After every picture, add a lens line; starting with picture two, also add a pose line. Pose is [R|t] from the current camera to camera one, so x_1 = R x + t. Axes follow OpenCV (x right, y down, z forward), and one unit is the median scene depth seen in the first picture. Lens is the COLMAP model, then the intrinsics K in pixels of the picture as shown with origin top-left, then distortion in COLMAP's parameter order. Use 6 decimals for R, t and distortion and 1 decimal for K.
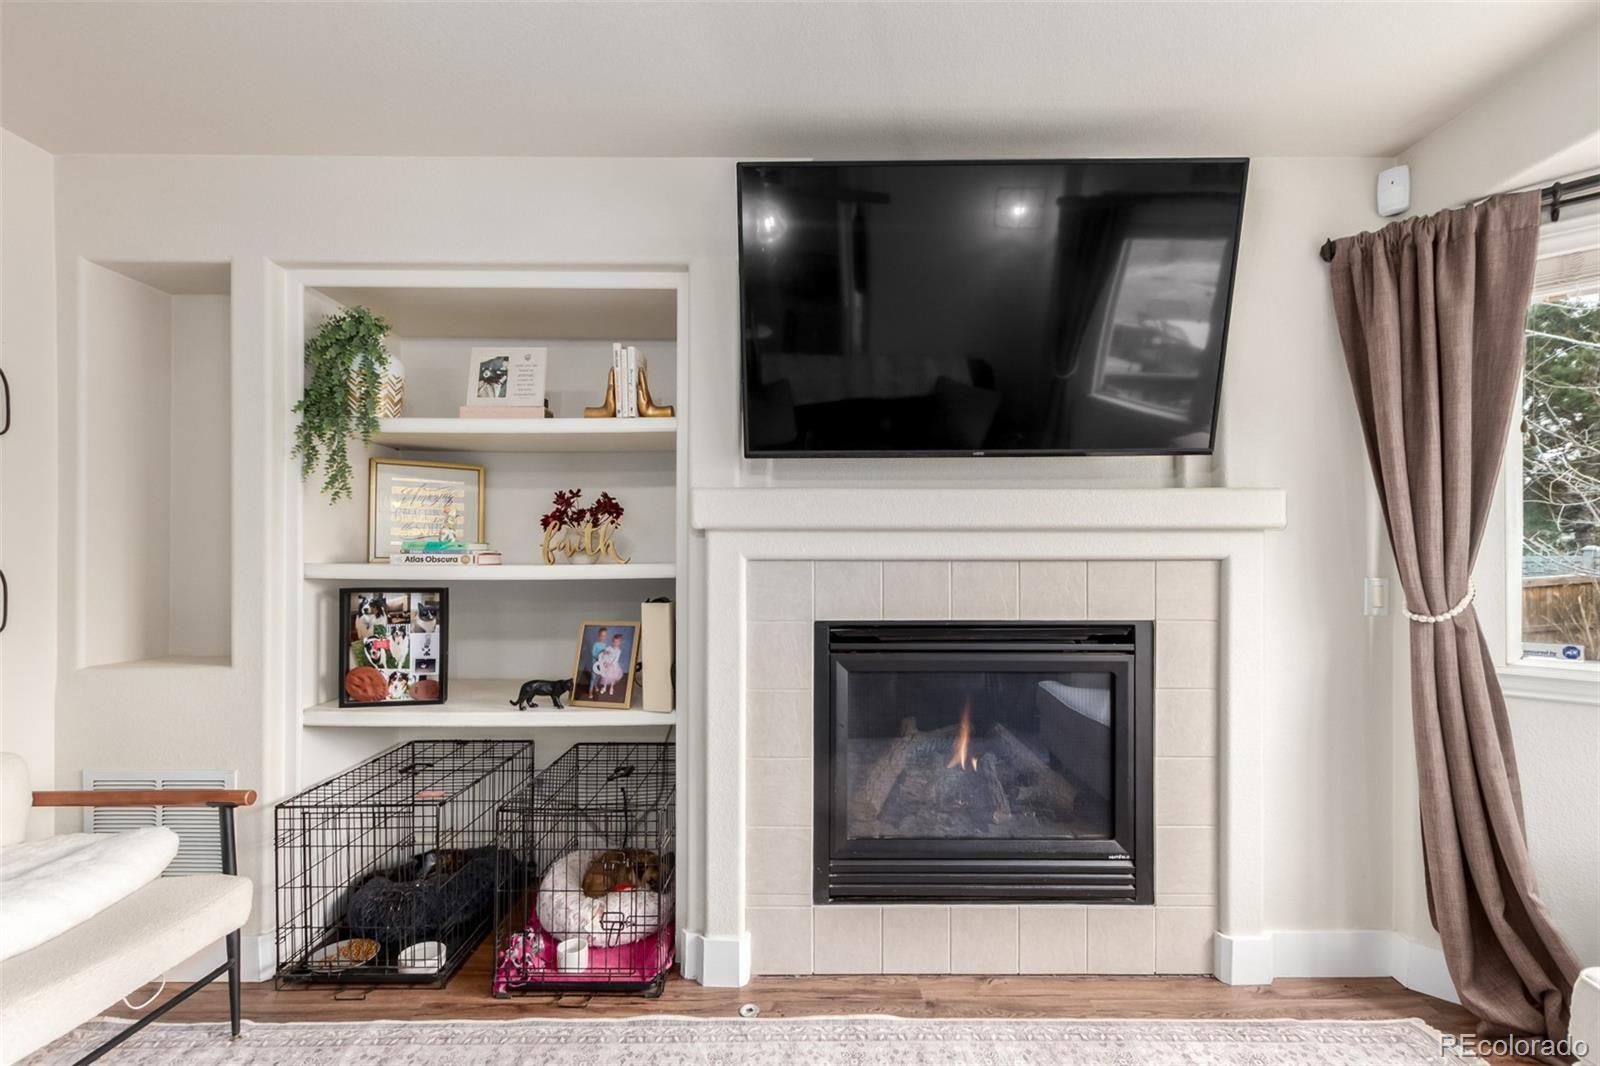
lens RADIAL K [[739.7, 0, 809.0], [0, 739.7, 556.2], [0, 0, 1]] dist [0.008876, -0.005851]
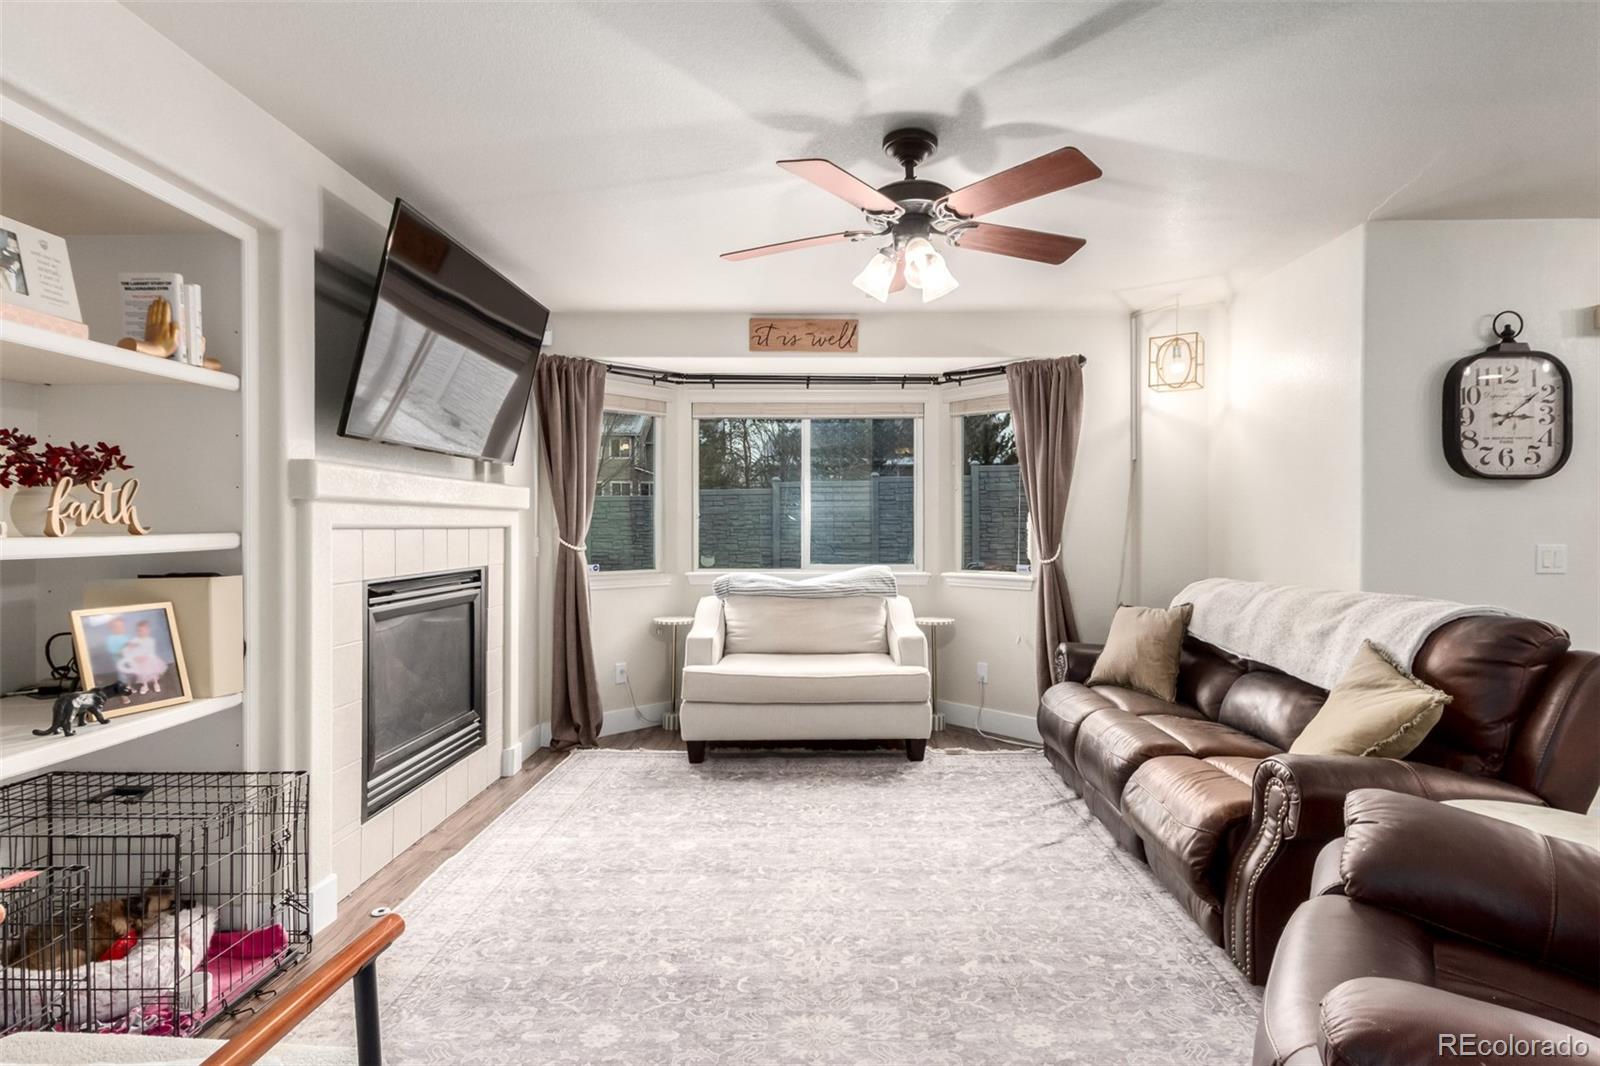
lens RADIAL K [[786.7, 0, 822.1], [0, 786.7, 533.2], [0, 0, 1]] dist [0.013417, -0.003499]
pose [[0.011731, -0.009232, 0.999889, -1.166558], [-0.000449, 0.999957, 0.009238, 0.000932], [-0.999931, -0.000558, 0.011726, 0.251240]]
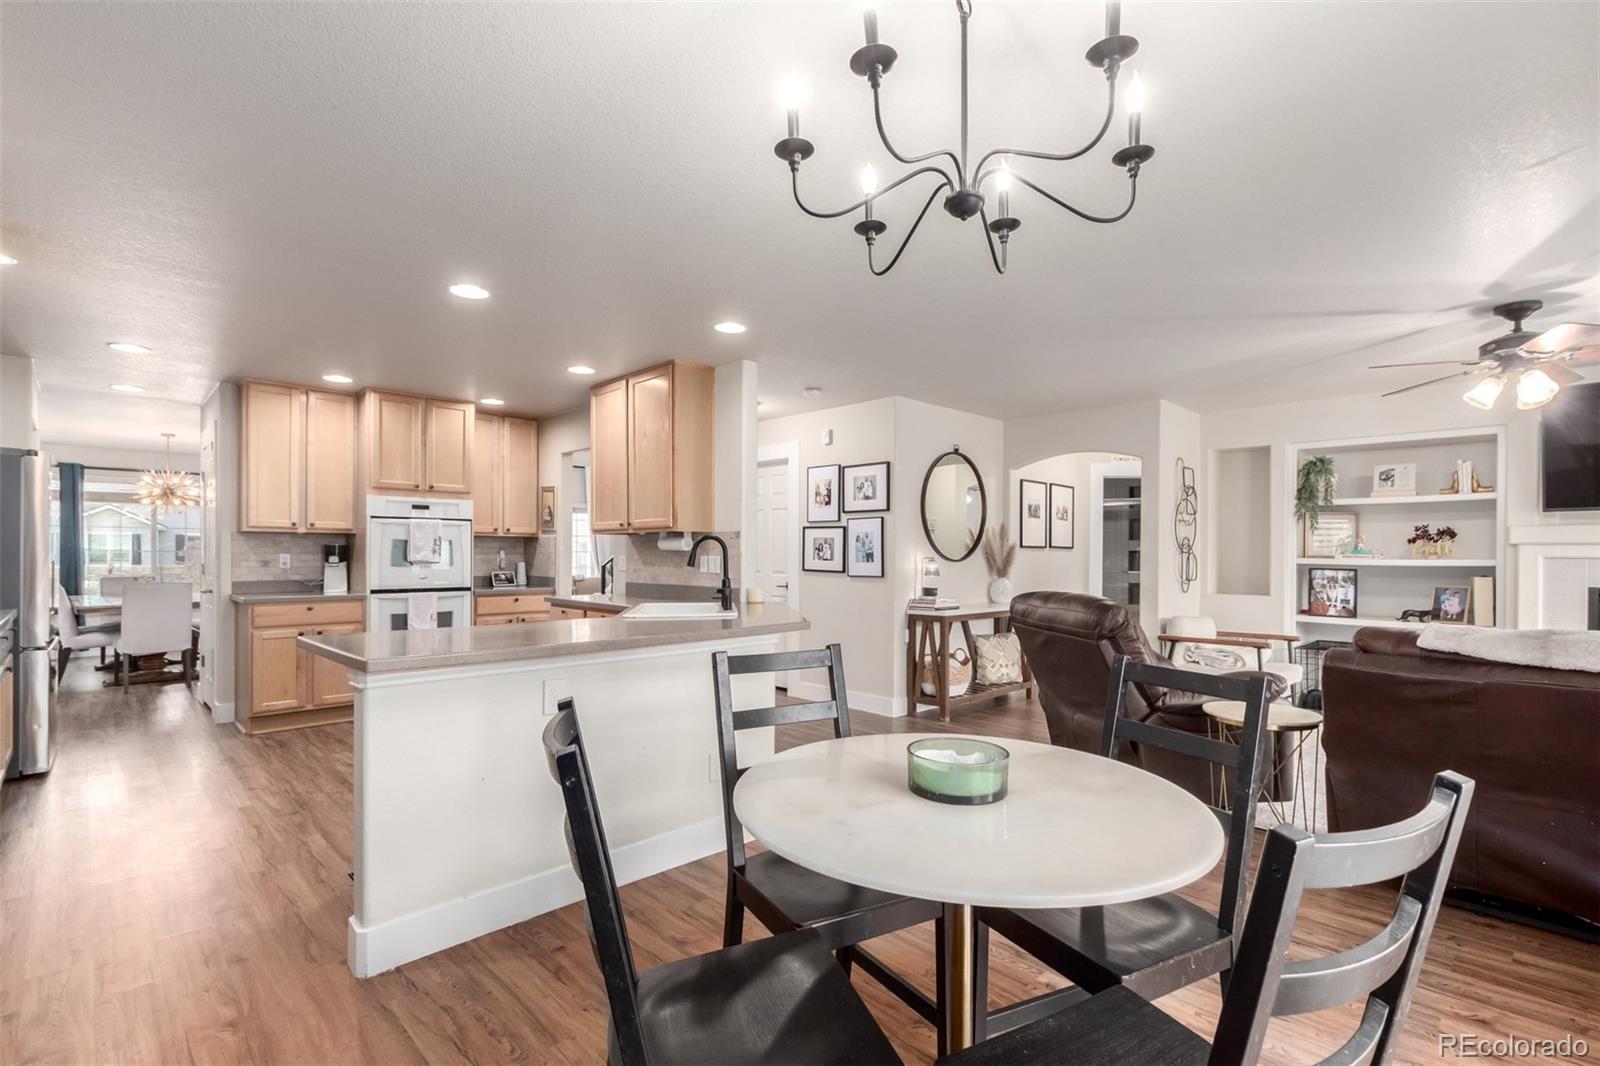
lens RADIAL K [[739.7, 0, 806.1], [0, 739.7, 546.1], [0, 0, 1]] dist [0.008876, -0.005851]
pose [[0.699677, -0.004218, -0.714447, -0.039130], [-0.004367, 0.999939, -0.010180, 0.002829], [0.714446, 0.010243, 0.699616, -1.966609]]
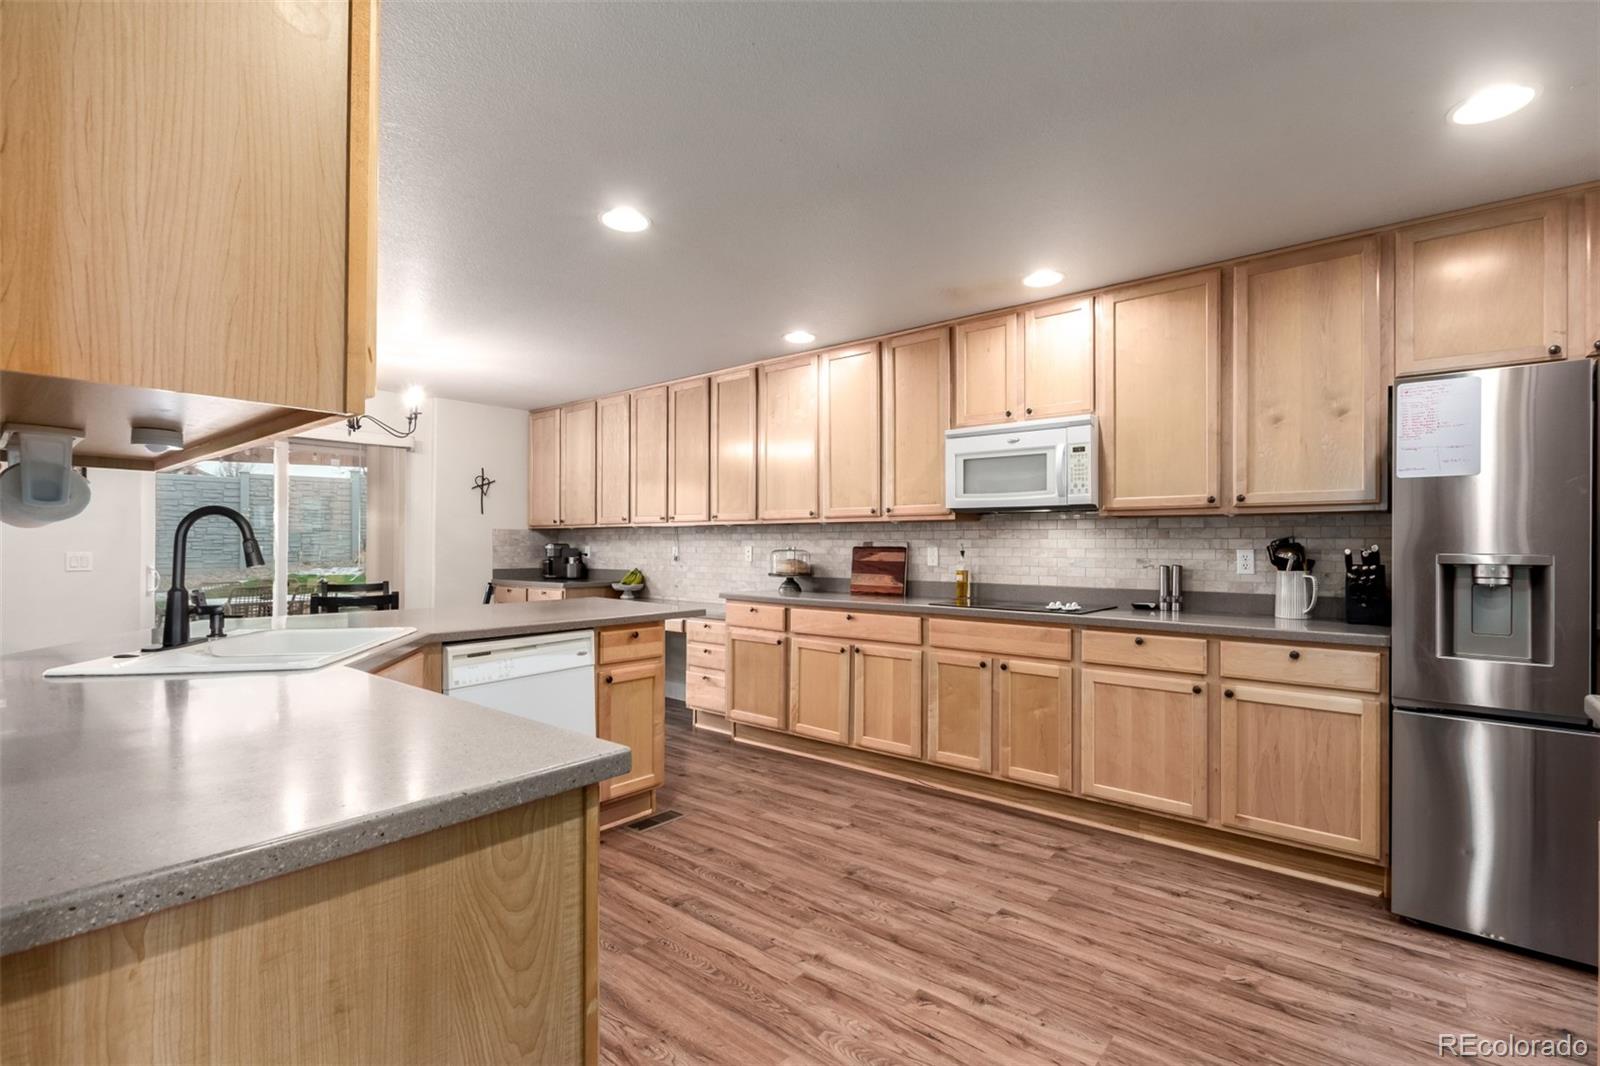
lens RADIAL K [[736.3, 0, 797.4], [0, 736.3, 534.8], [0, 0, 1]] dist [0.004235, -0.003031]
pose [[-0.763795, 0.005833, 0.645433, -2.519127], [-0.003090, 0.999915, -0.012693, 0.005295], [-0.645452, -0.011690, -0.763711, -0.696360]]
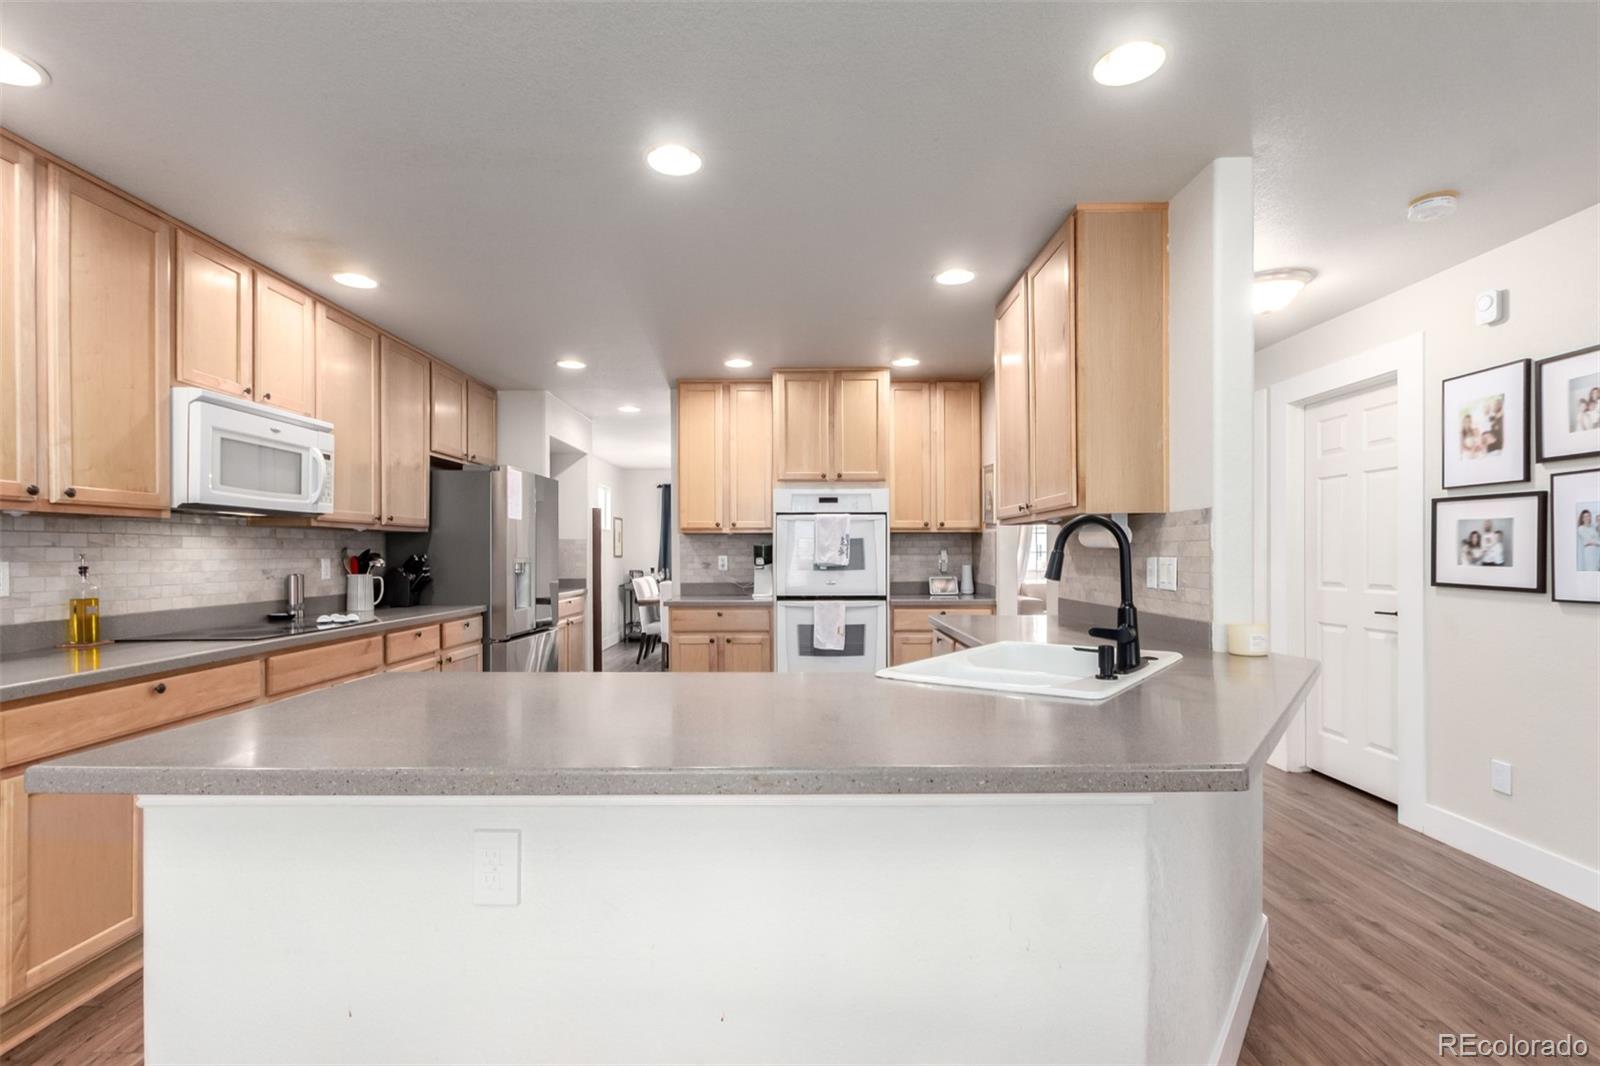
lens RADIAL K [[739.7, 0, 791.3], [0, 739.7, 554.6], [0, 0, 1]] dist [0.008876, -0.005851]
pose [[-0.010132, 0.002263, -0.999946, -0.588859], [0.002028, 0.999995, 0.002243, 0.002352], [0.999947, -0.002006, -0.010137, -1.257310]]
